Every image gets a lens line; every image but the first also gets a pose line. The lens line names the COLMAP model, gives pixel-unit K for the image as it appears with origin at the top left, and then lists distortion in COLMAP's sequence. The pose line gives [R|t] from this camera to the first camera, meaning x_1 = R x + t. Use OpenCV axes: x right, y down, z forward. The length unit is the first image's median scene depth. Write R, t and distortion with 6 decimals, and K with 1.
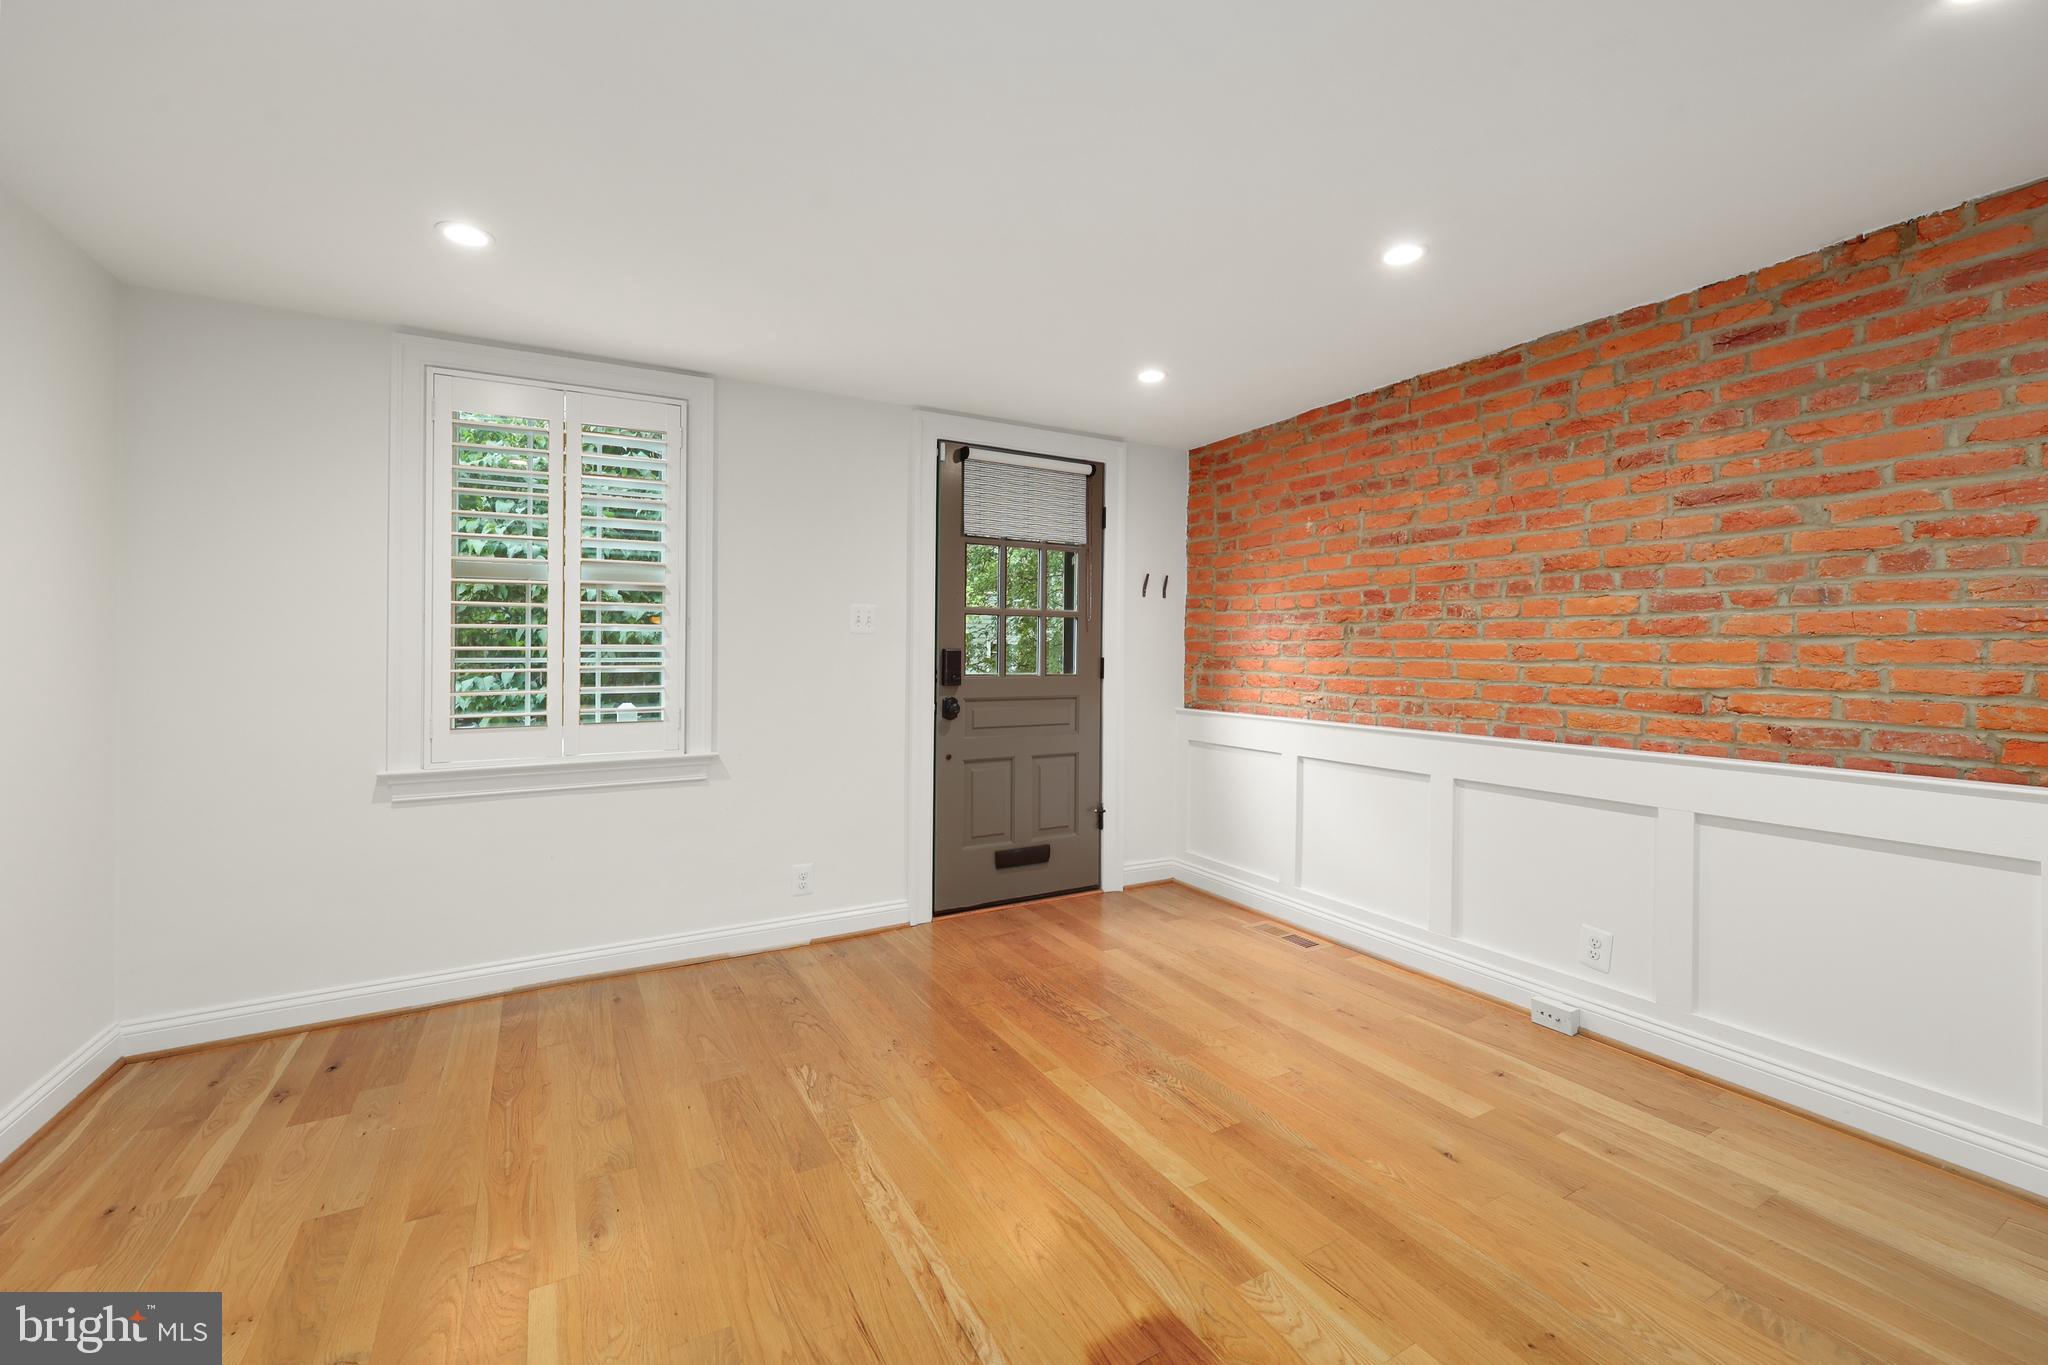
lens RADIAL K [[832.9, 0, 1018.8], [0, 832.9, 637.1], [0, 0, 1]] dist [-0.000625, -0.000053]
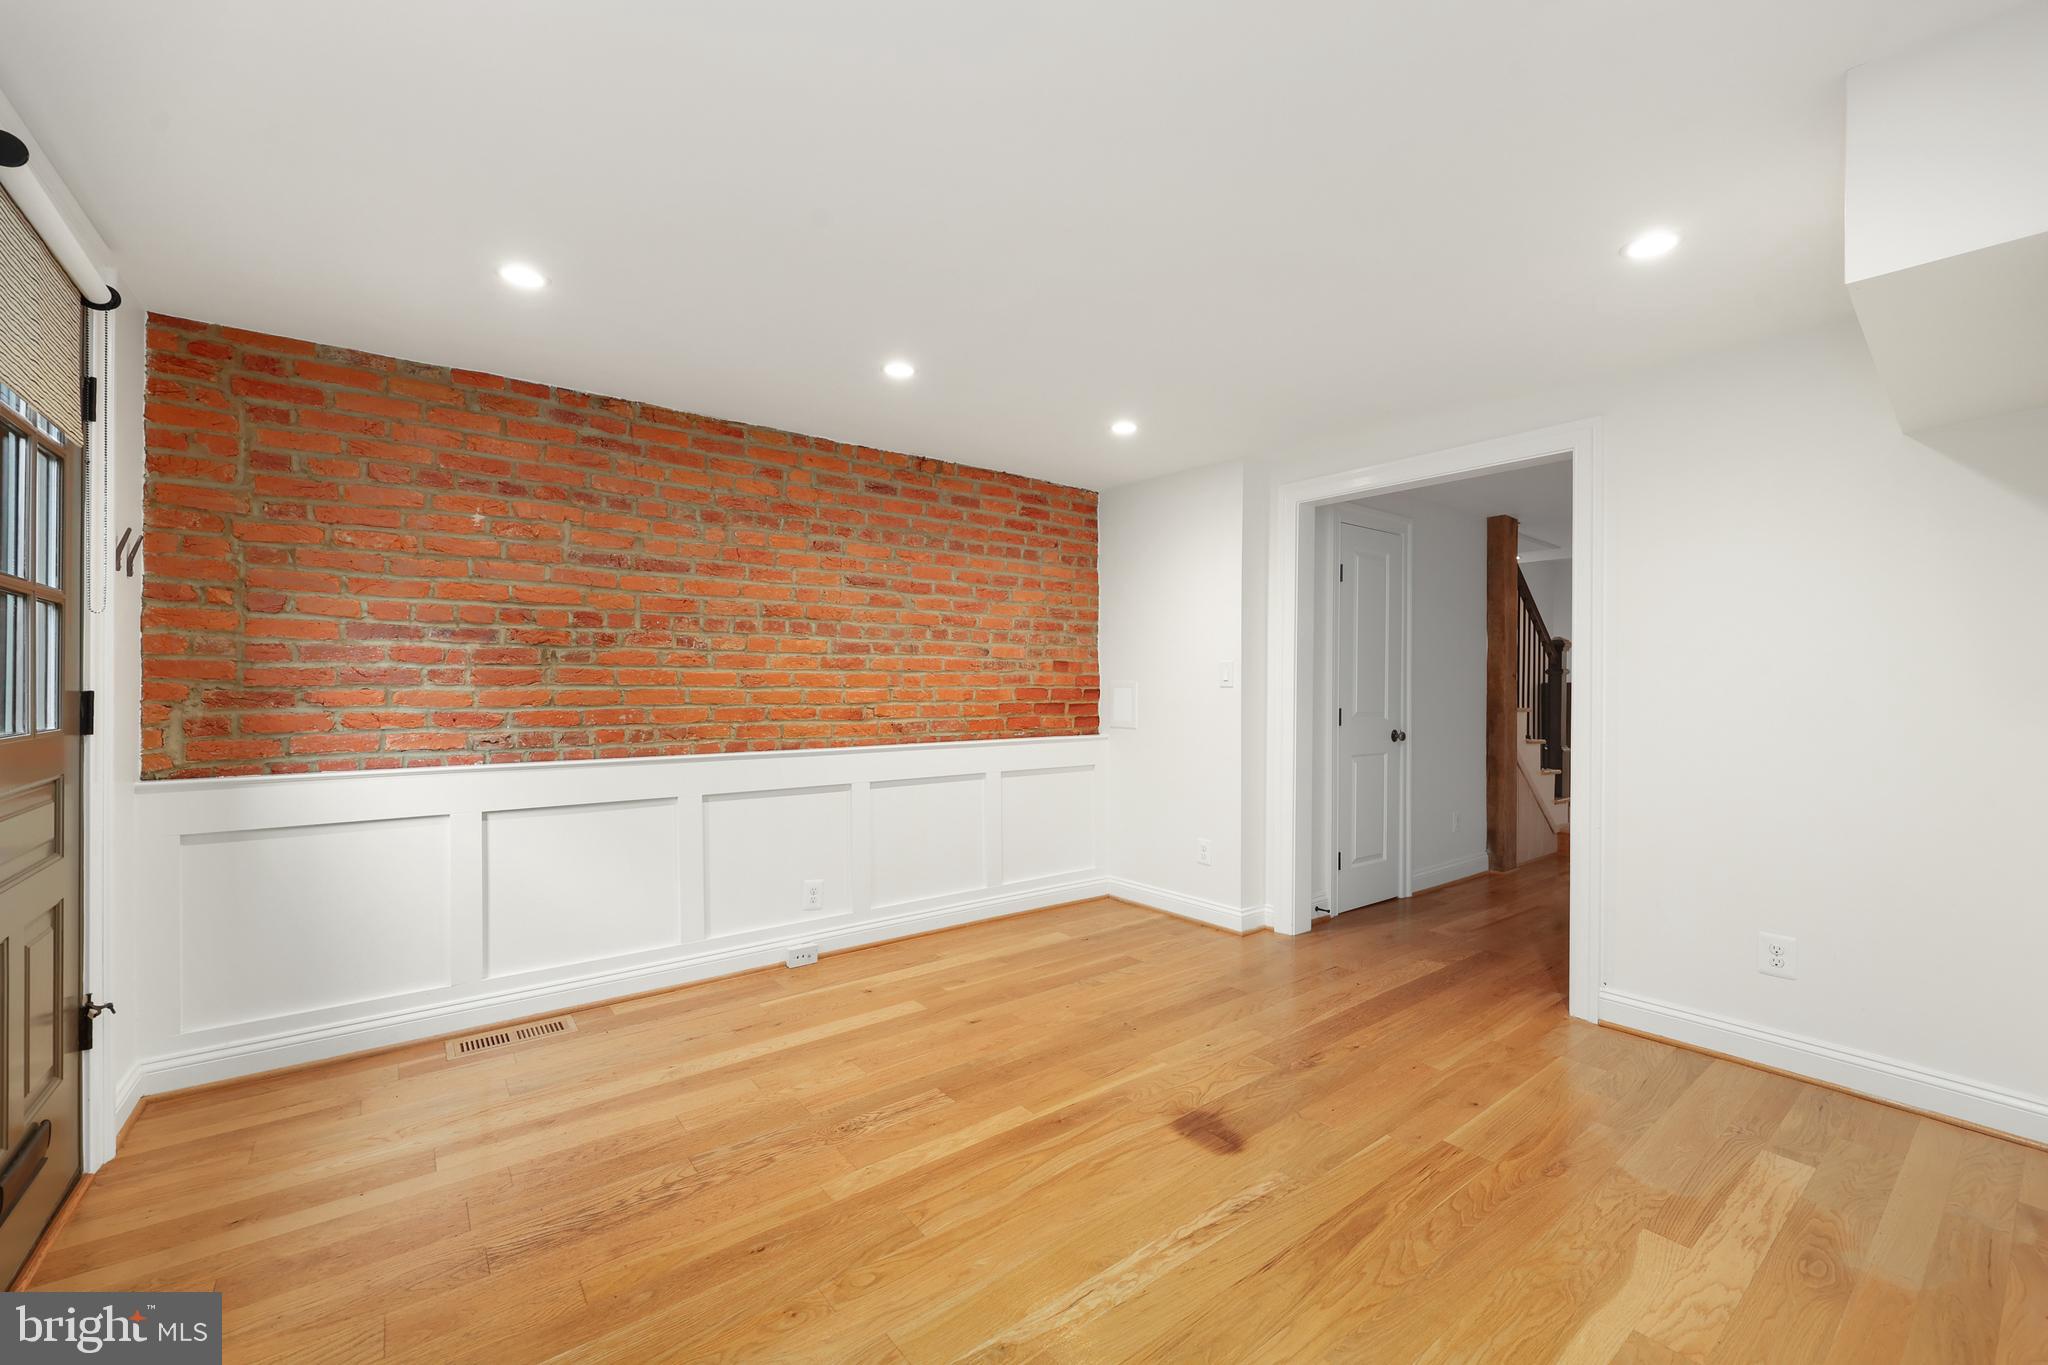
lens RADIAL K [[837.2, 0, 1028.1], [0, 837.2, 677.4], [0, 0, 1]] dist [-0.000048, 0.000037]
pose [[-0.148676, 0.001223, 0.988885, -0.672557], [-0.020492, 0.999781, -0.004317, 0.011556], [-0.988674, -0.020906, -0.148618, 0.791664]]
